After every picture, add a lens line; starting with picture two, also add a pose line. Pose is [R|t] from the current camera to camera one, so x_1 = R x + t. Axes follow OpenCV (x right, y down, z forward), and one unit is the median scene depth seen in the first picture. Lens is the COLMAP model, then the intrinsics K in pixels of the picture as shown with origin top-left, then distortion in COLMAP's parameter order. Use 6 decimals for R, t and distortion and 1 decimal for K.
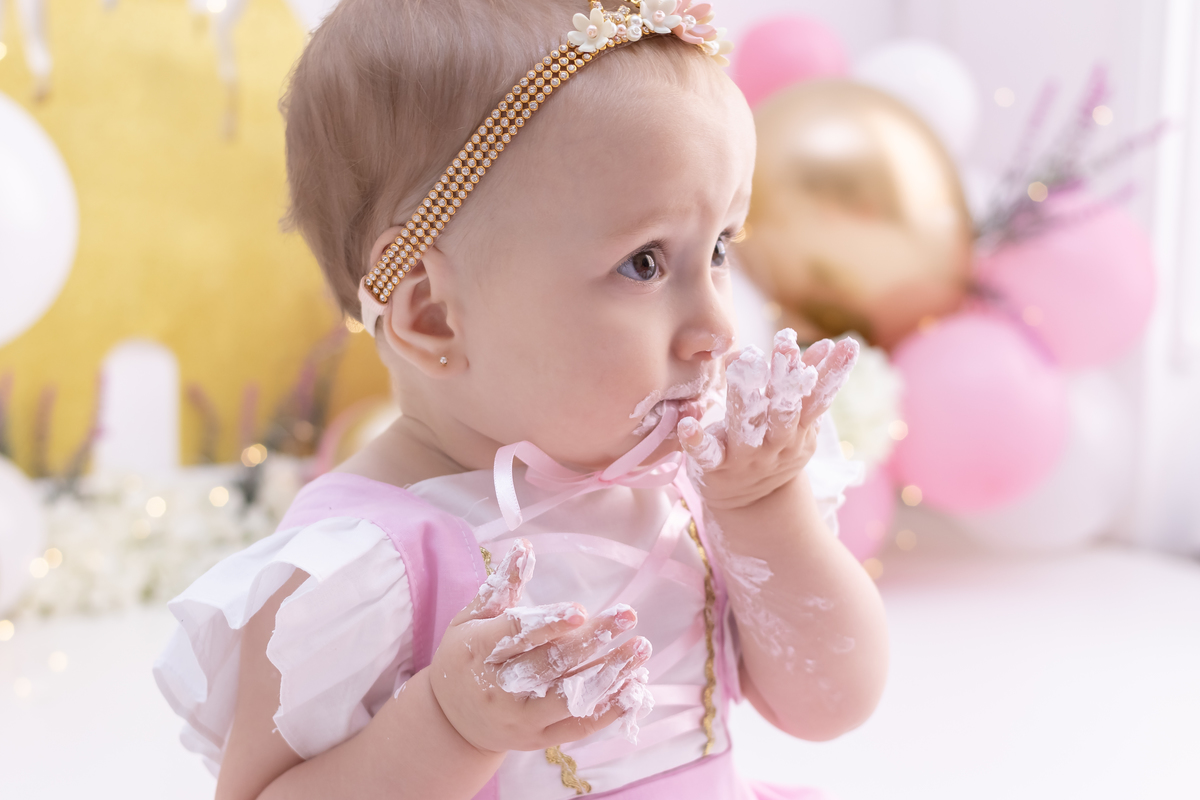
lens RADIAL K [[1939.4, 0, 599.9], [0, 1939.4, 399.2], [0, 0, 1]] dist [-0.023160, -0.046793]
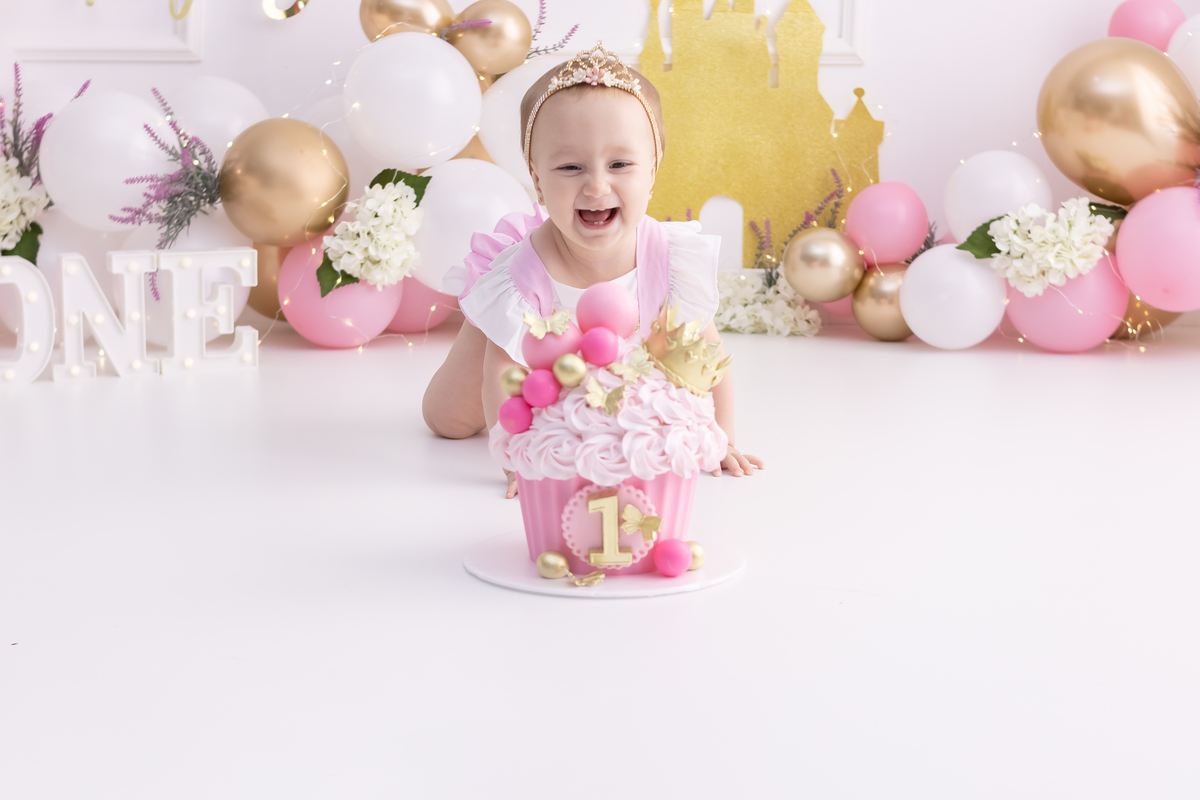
lens RADIAL K [[1945.5, 0, 597.0], [0, 1945.5, 398.3], [0, 0, 1]] dist [0.000937, -0.029227]
pose [[0.801766, 0.064530, -0.594144, 0.776232], [-0.059868, 0.997825, 0.027584, 0.116515], [0.594632, 0.013454, 0.803885, -0.562592]]
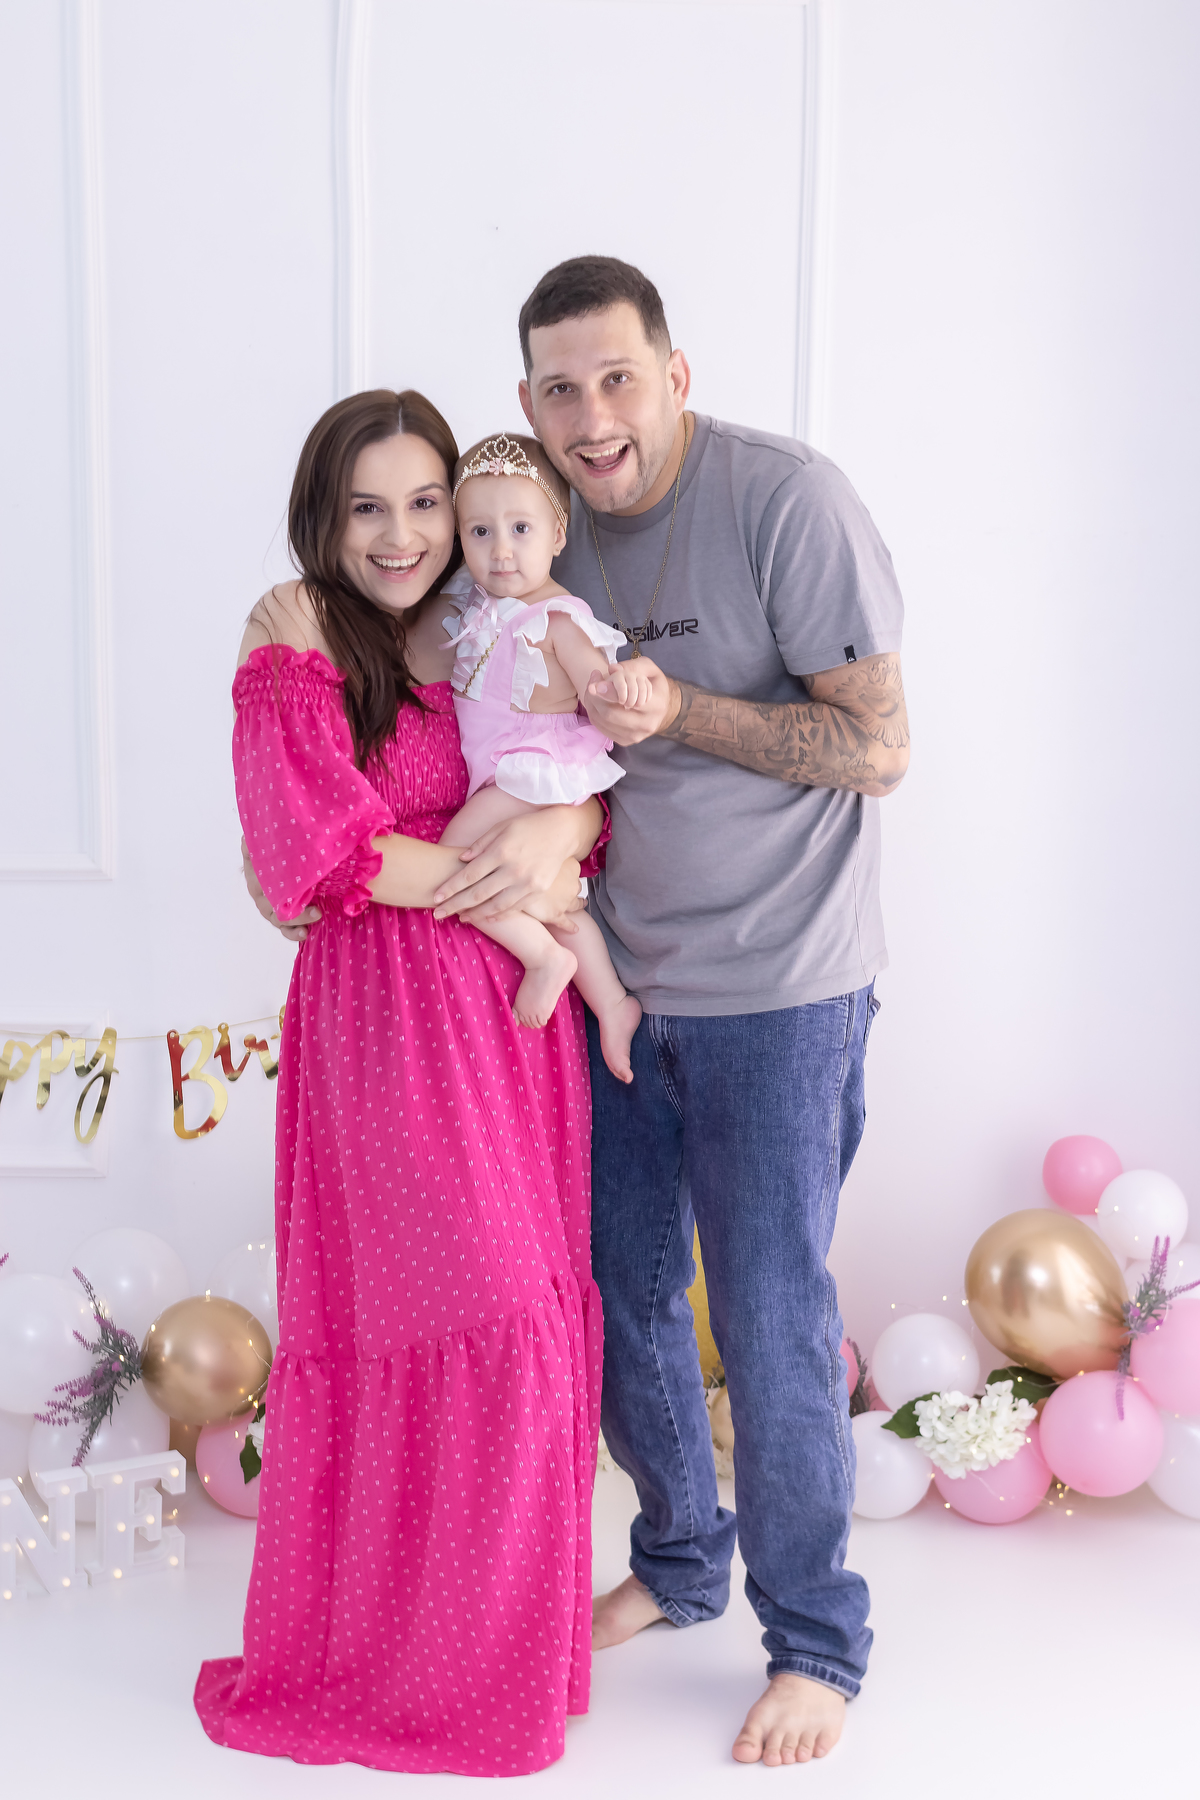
lens RADIAL K [[2858.8, 0, 631.0], [0, 2858.8, 901.8], [0, 0, 1]] dist [0.012262, 0.006311]
pose [[0.833152, 0.072168, -0.548314, 1.150889], [-0.070501, 0.997220, 0.024128, -0.466578], [0.548531, 0.018554, 0.835924, -1.206284]]
